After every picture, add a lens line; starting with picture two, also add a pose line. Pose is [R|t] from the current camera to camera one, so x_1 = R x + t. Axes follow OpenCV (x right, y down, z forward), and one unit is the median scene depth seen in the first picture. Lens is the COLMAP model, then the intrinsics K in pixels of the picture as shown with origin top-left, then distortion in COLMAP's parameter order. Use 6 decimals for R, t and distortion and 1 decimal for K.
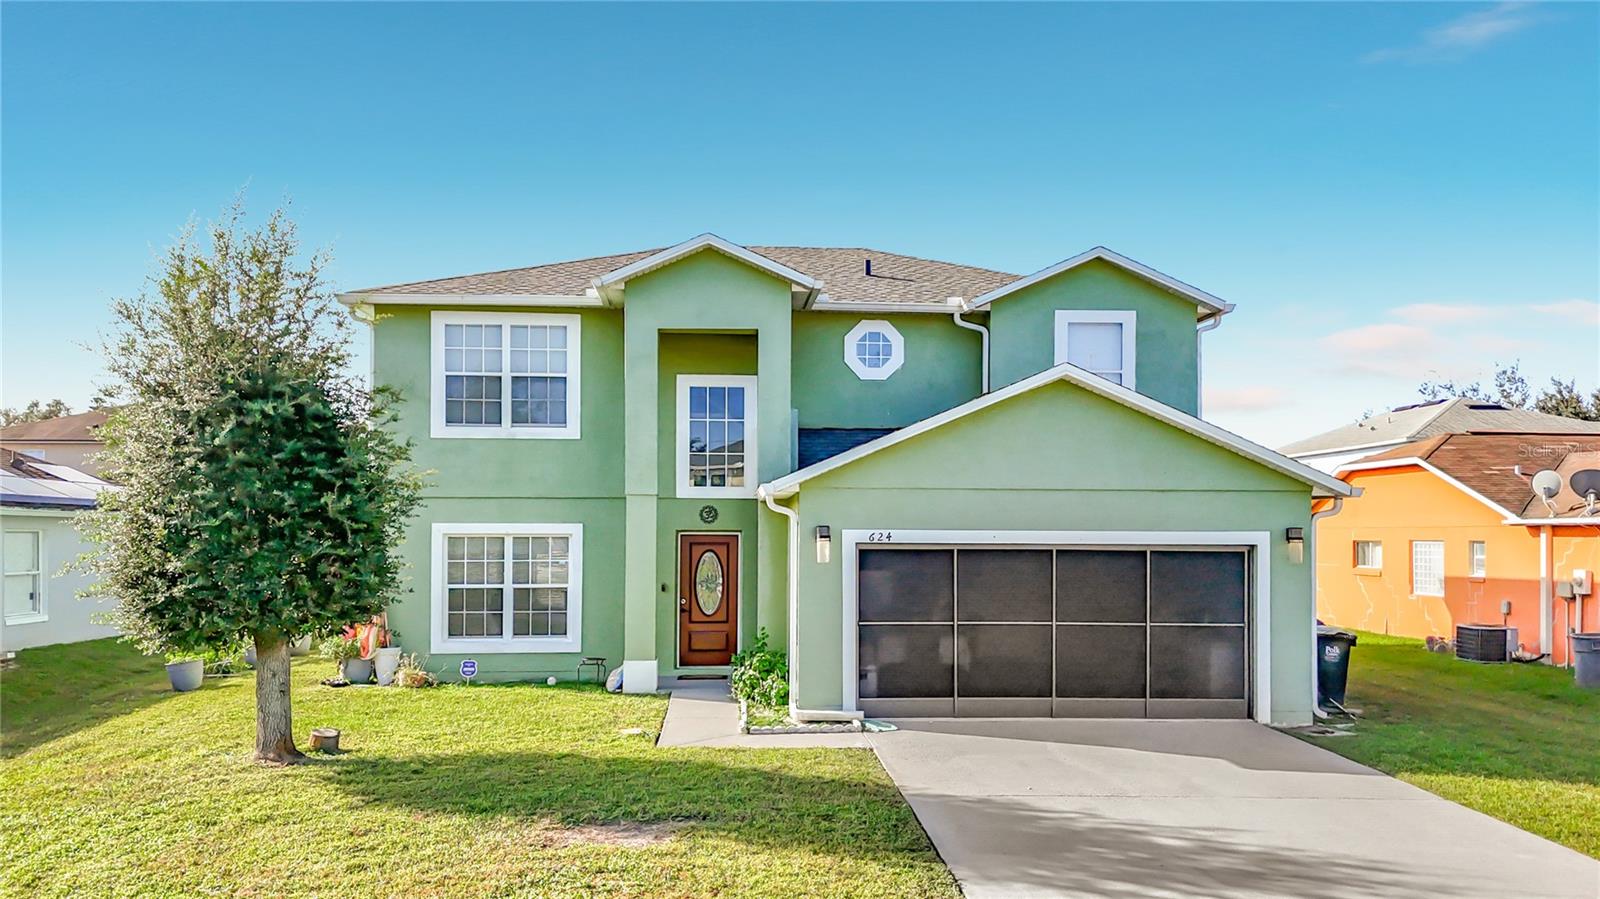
lens RADIAL K [[1221.5, 0, 799.3], [0, 1221.5, 450.6], [0, 0, 1]] dist [0.066232, -0.072532]
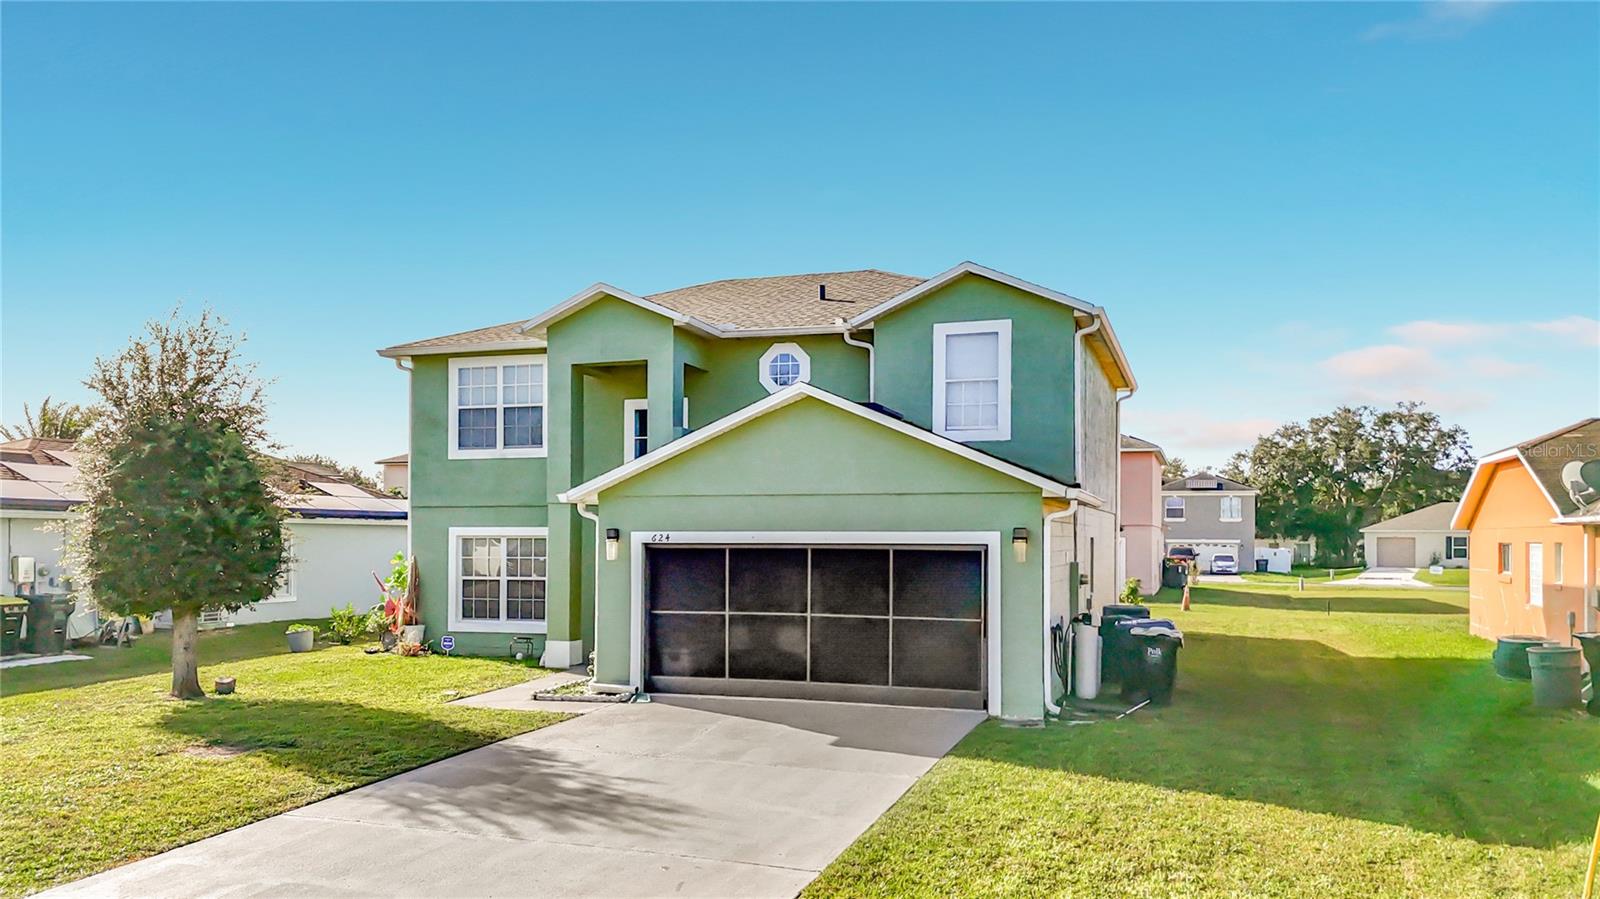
lens RADIAL K [[1221.5, 0, 799.3], [0, 1221.5, 450.6], [0, 0, 1]] dist [0.066232, -0.072532]
pose [[0.924067, -0.027563, -0.381237, 0.541280], [0.026687, 0.999615, -0.007584, -0.000256], [0.381299, -0.003166, 0.924446, -0.024346]]
